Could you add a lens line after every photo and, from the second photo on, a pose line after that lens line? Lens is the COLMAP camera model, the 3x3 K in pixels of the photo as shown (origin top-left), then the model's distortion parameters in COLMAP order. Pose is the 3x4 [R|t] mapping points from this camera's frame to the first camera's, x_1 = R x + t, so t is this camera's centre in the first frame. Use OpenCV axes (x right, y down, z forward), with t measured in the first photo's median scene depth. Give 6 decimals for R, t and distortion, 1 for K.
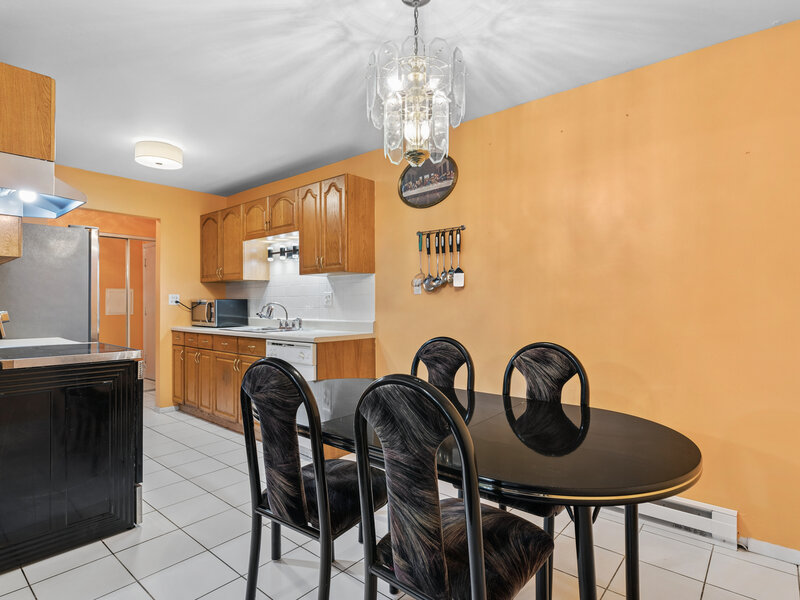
lens RADIAL K [[440.4, 0, 401.4], [0, 440.4, 301.5], [0, 0, 1]] dist [-0.007389, 0.000389]
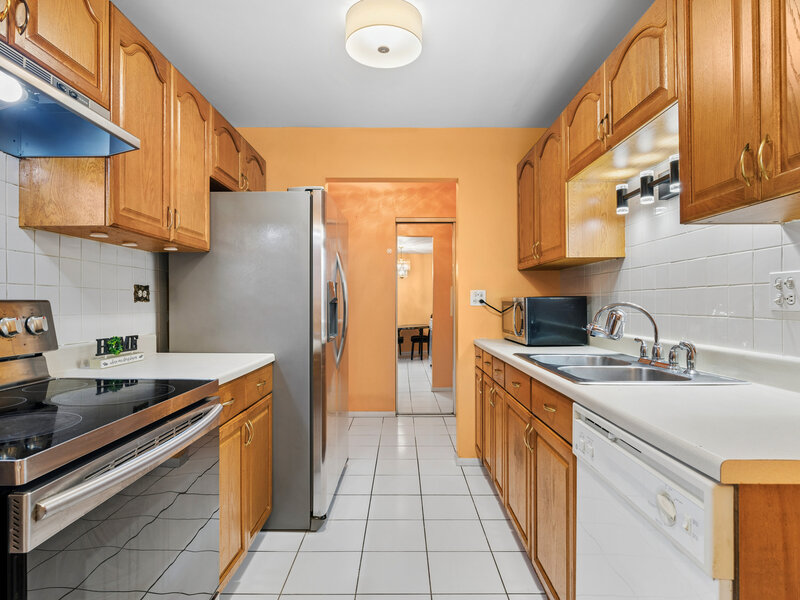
lens RADIAL K [[440.4, 0, 401.4], [0, 440.4, 301.5], [0, 0, 1]] dist [-0.007389, 0.000389]
pose [[0.649938, -0.001878, -0.759985, -0.097119], [0.004856, 0.999987, 0.001682, -0.000324], [0.759972, -0.004784, 0.649939, 0.529801]]
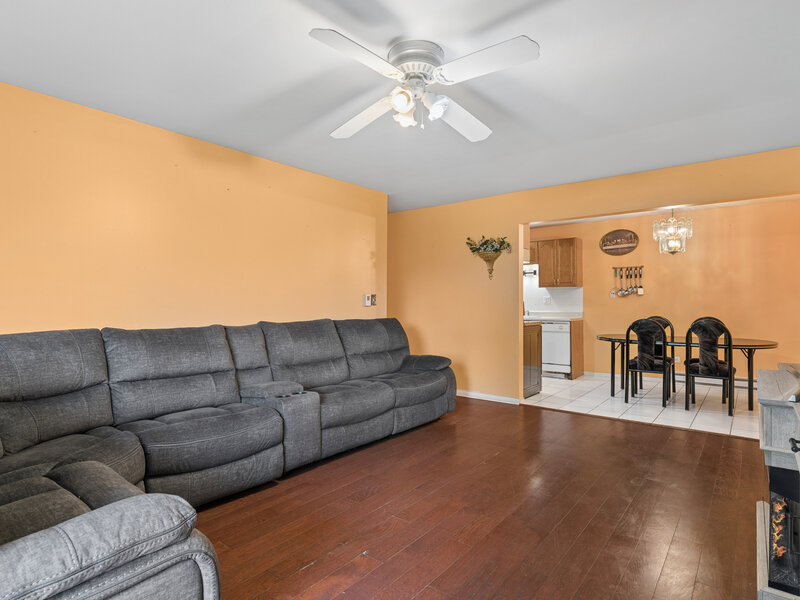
lens RADIAL K [[440.4, 0, 401.4], [0, 440.4, 301.5], [0, 0, 1]] dist [-0.007389, 0.000389]
pose [[0.999704, -0.000364, 0.024311, -0.763503], [0.000340, 0.999999, 0.000990, -0.001451], [-0.024311, -0.000981, 0.999704, -0.776004]]
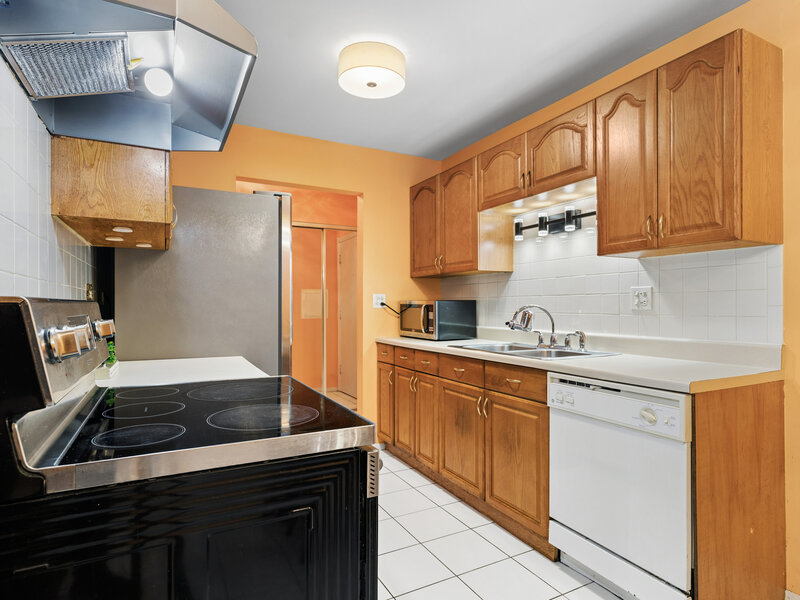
lens RADIAL K [[452.4, 0, 401.3], [0, 452.4, 305.3], [0, 0, 1]] dist [-0.003549, -0.000250]
pose [[0.930099, 0.000746, -0.367308, -0.220847], [0.000912, 0.999990, 0.004341, -0.000150], [0.367308, -0.004372, 0.930089, 0.330386]]
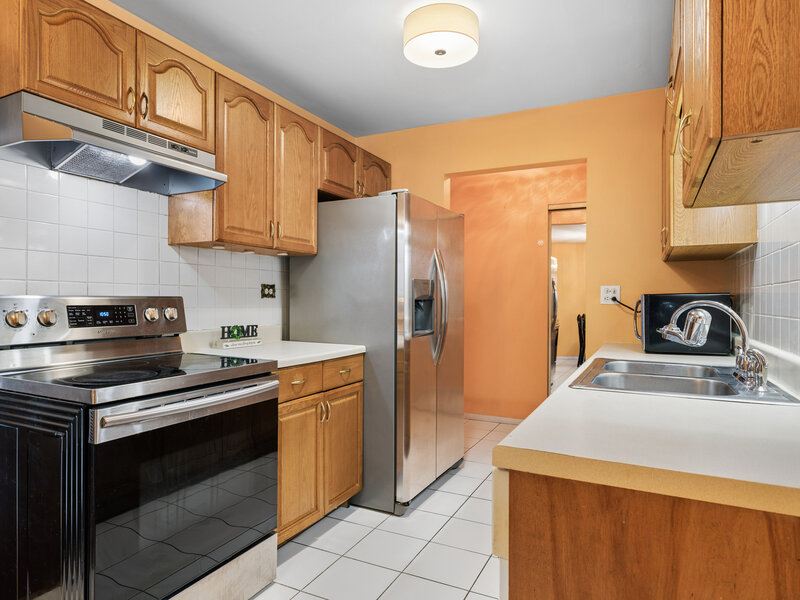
lens RADIAL K [[494.5, 0, 400.0], [0, 494.5, 300.0], [0, 0, 1]] dist [0.001307, 0.000356]
pose [[0.241439, 0.001864, -0.970414, 0.040402], [0.001249, 0.999997, 0.002232, 0.000802], [0.970415, -0.001751, 0.241435, 0.641397]]
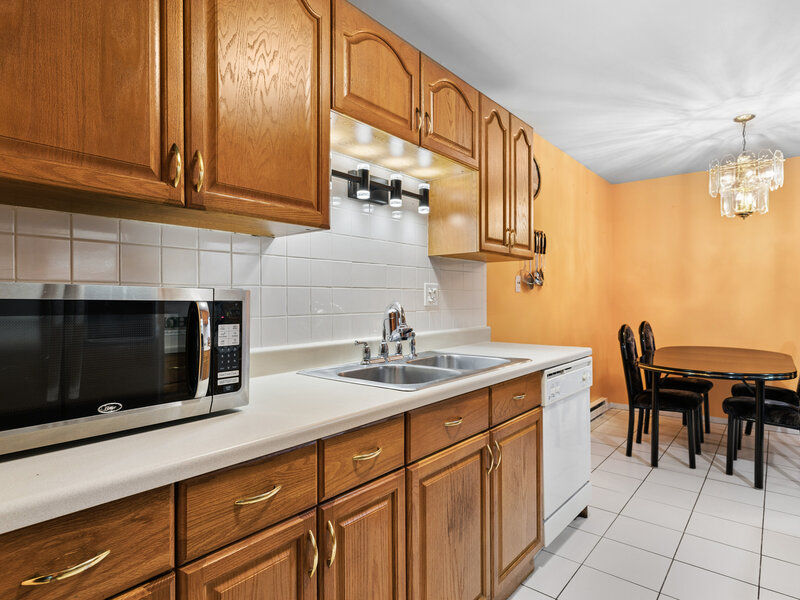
lens RADIAL K [[440.4, 0, 401.4], [0, 440.4, 301.5], [0, 0, 1]] dist [-0.007389, 0.000389]
pose [[-0.002983, 0.000456, 0.999995, -0.687085], [0.000629, 1.000000, -0.000454, 0.002649], [-0.999995, 0.000628, -0.002984, 0.962324]]
